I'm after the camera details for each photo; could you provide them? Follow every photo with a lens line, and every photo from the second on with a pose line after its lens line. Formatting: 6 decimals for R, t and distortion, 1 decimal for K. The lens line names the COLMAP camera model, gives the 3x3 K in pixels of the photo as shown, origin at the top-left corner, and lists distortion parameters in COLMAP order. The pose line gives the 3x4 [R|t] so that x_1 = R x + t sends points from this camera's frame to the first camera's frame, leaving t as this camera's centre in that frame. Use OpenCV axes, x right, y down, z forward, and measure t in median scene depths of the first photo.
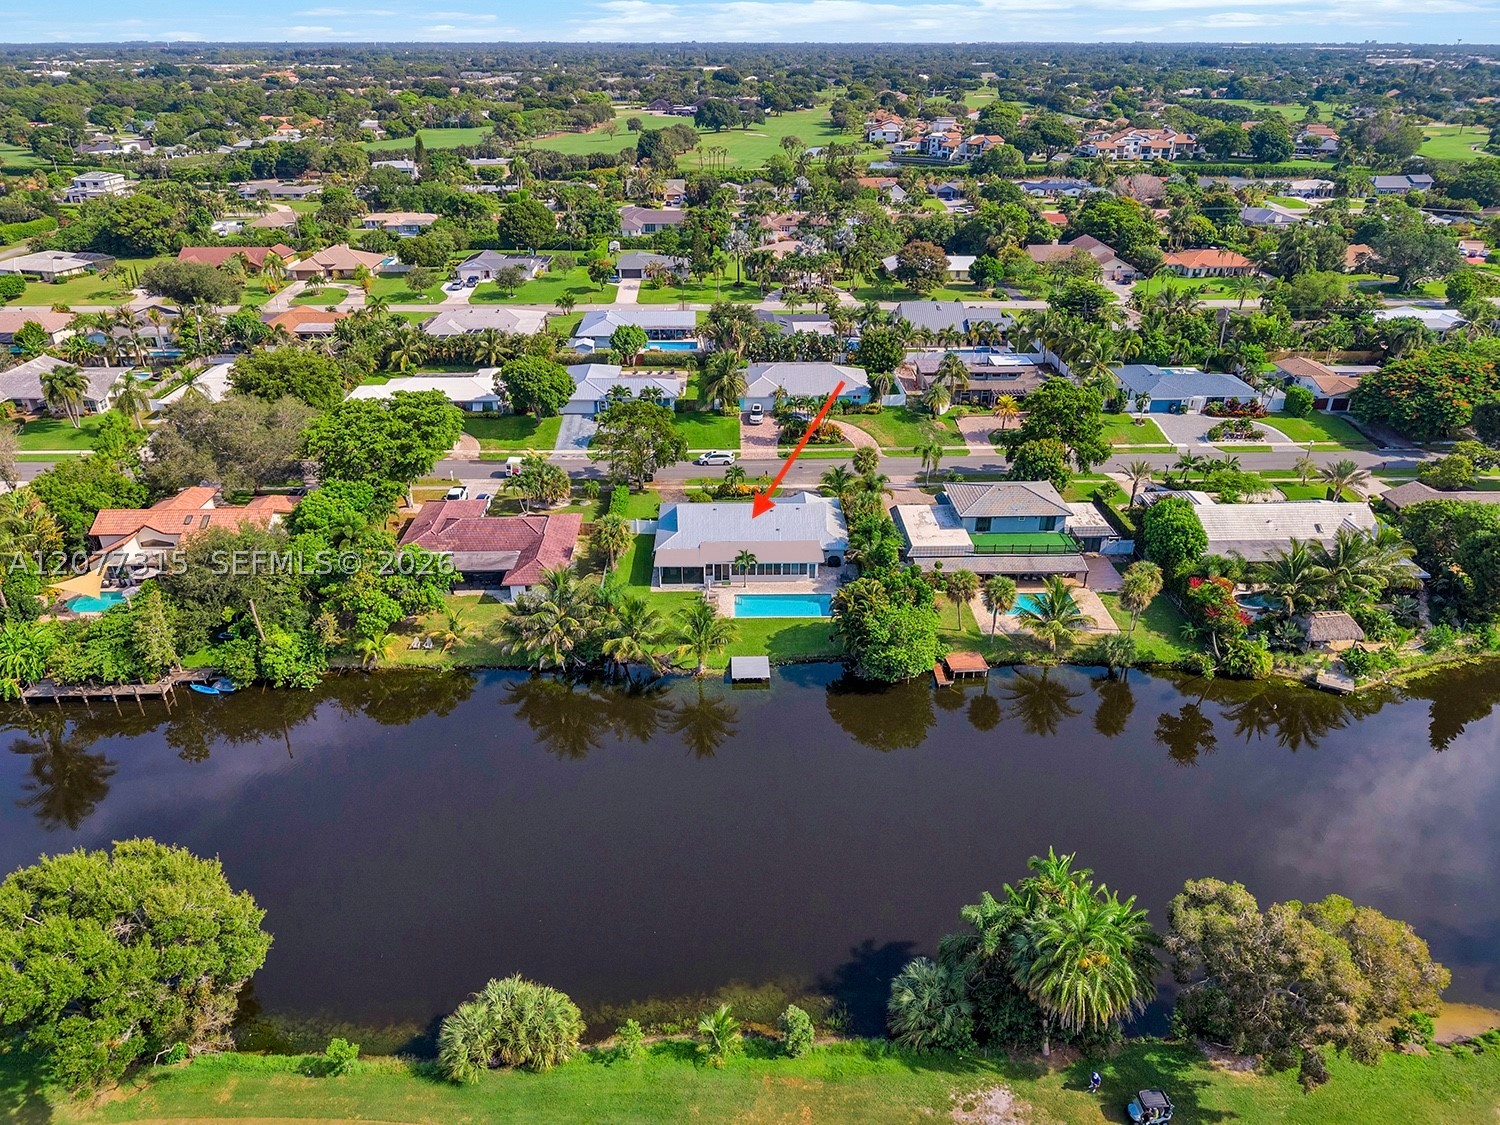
lens RADIAL K [[992.2, 0, 744.2], [0, 992.2, 573.1], [0, 0, 1]] dist [0.005718, -0.002891]
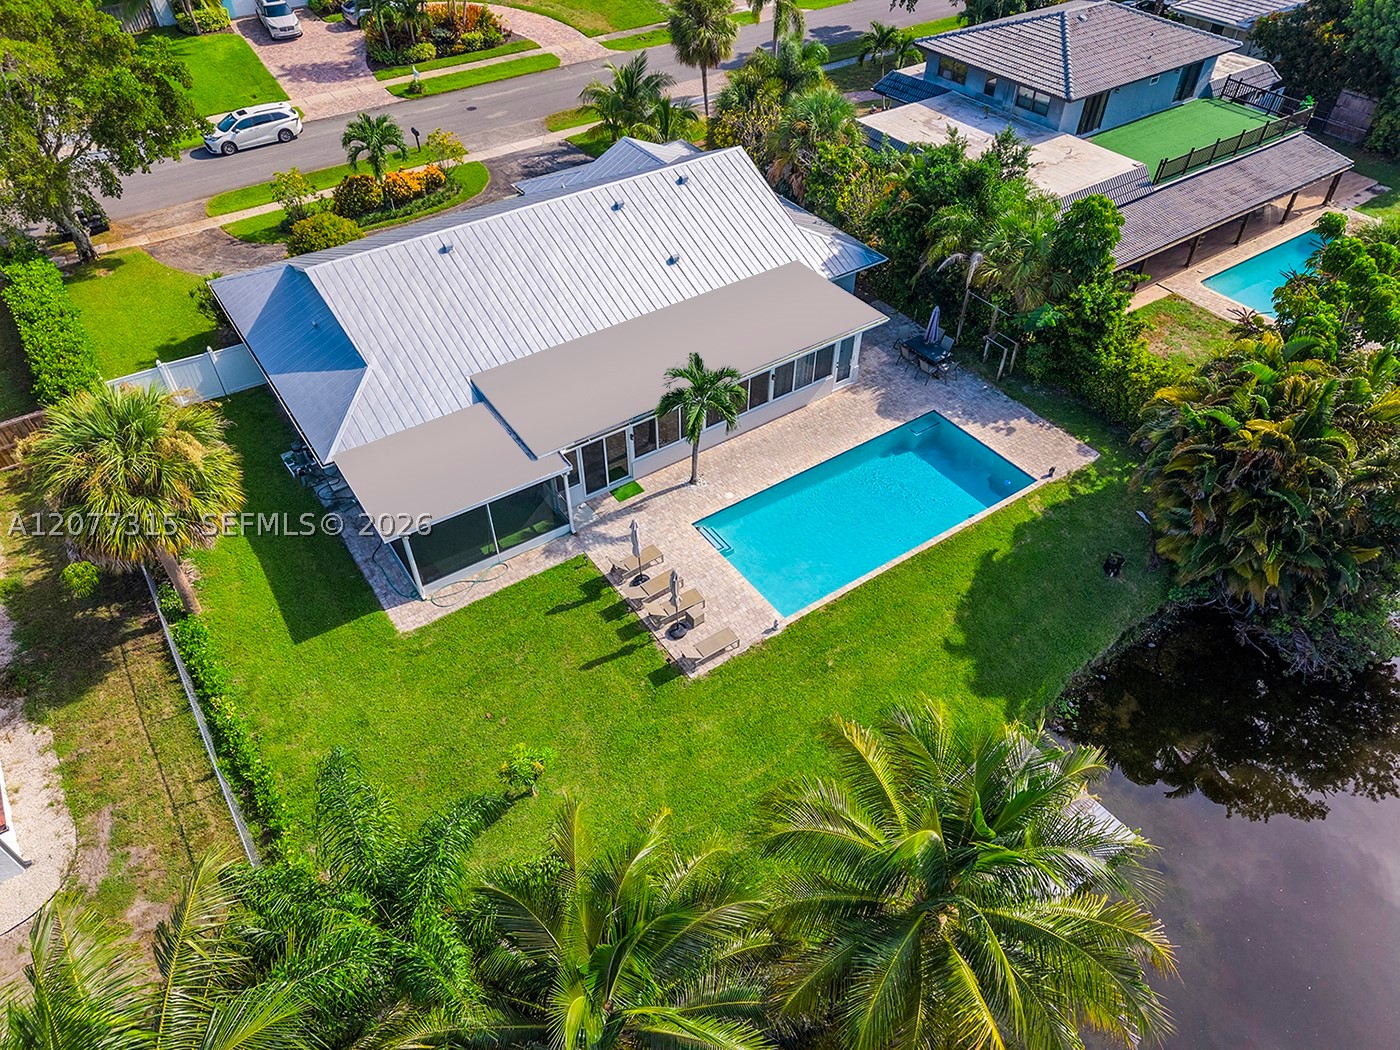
lens RADIAL K [[926.1, 0, 694.6], [0, 926.1, 534.9], [0, 0, 1]] dist [0.005718, -0.002891]
pose [[0.834332, -0.384800, 0.394738, -0.096967], [0.259692, 0.905988, 0.334284, -0.053862], [-0.486261, -0.176394, 0.855824, 0.639795]]
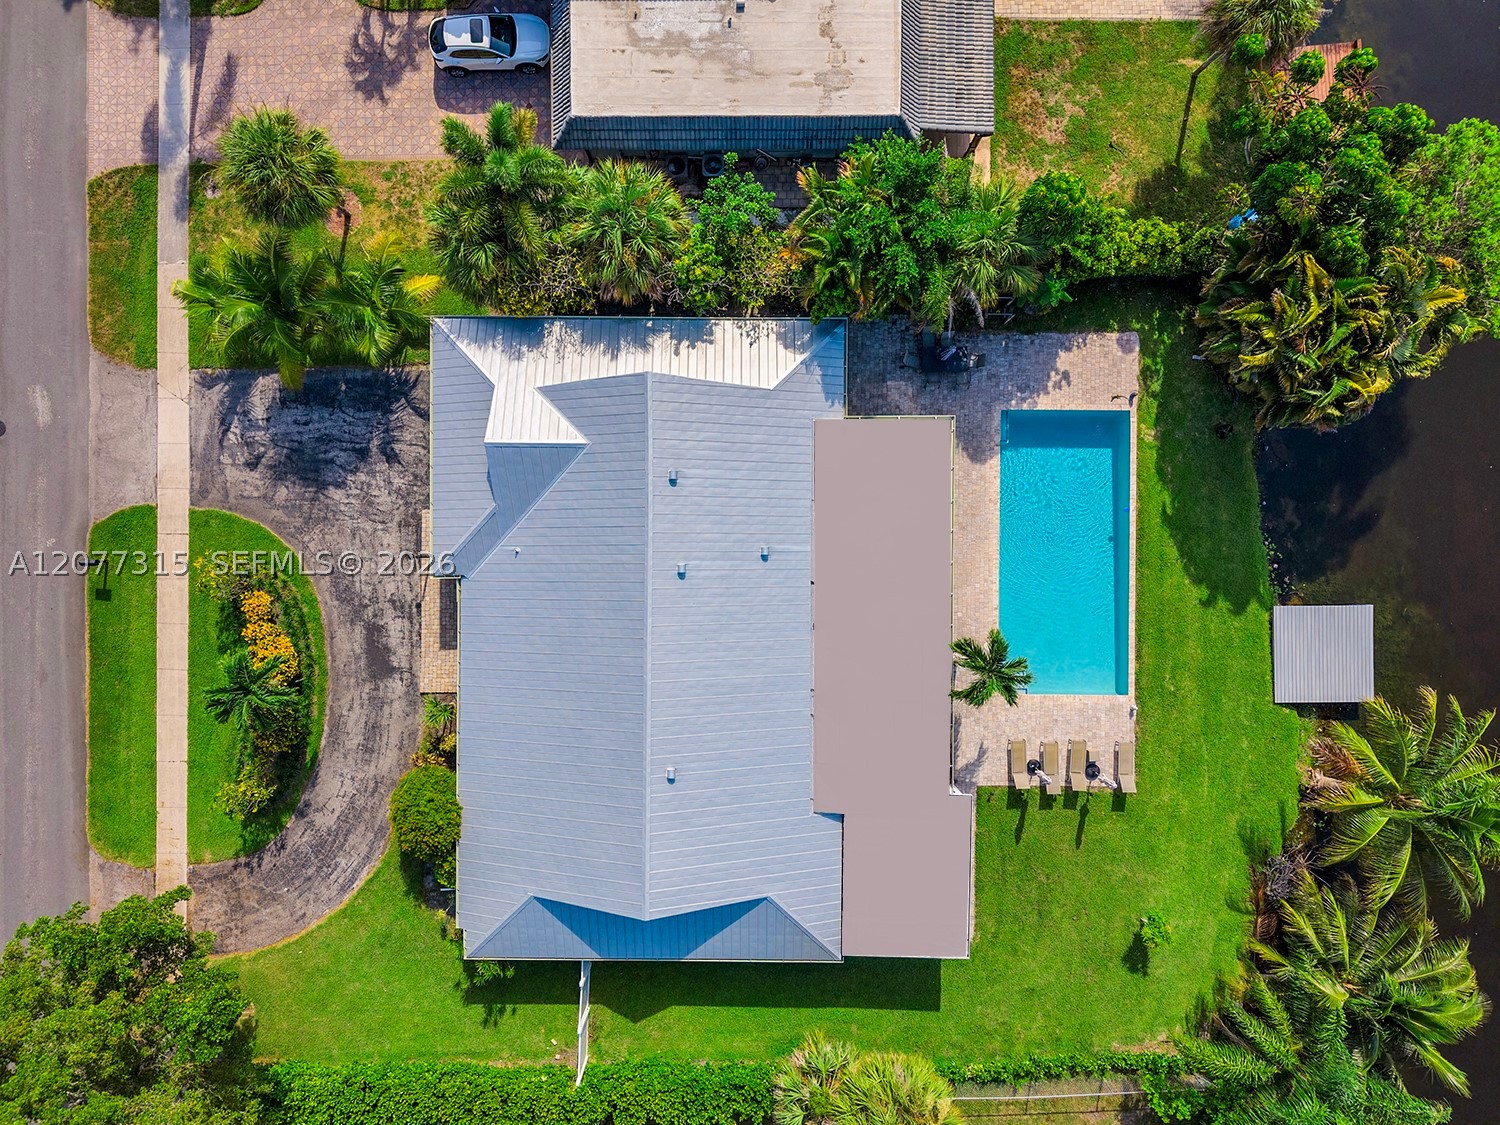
lens RADIAL K [[992.2, 0, 744.2], [0, 992.2, 573.1], [0, 0, 1]] dist [0.005718, -0.002891]
pose [[0.020634, -0.999780, 0.003860, 0.023680], [0.480231, 0.013297, 0.877041, -0.265286], [-0.876899, -0.016243, 0.480400, 0.760383]]
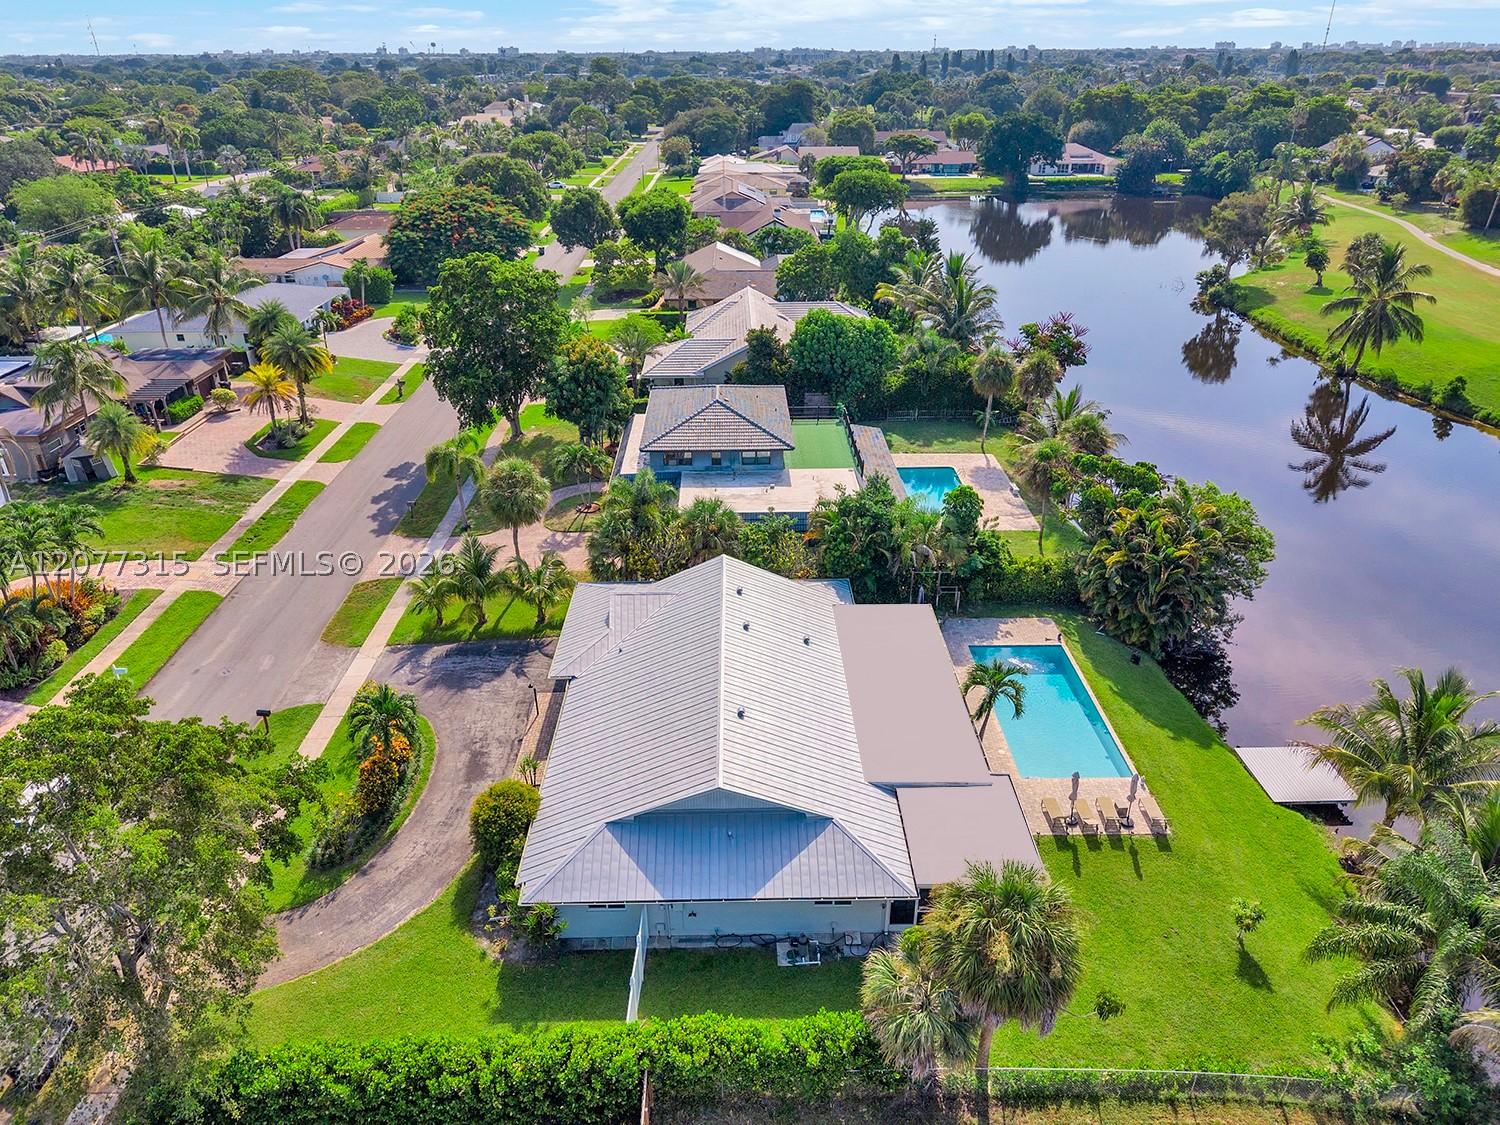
lens RADIAL K [[992.2, 0, 744.2], [0, 992.2, 573.1], [0, 0, 1]] dist [0.005718, -0.002891]
pose [[0.006057, -0.459429, 0.888194, -0.263157], [0.477833, 0.781574, 0.401020, -0.205206], [-0.878430, 0.421980, 0.224264, 0.810649]]
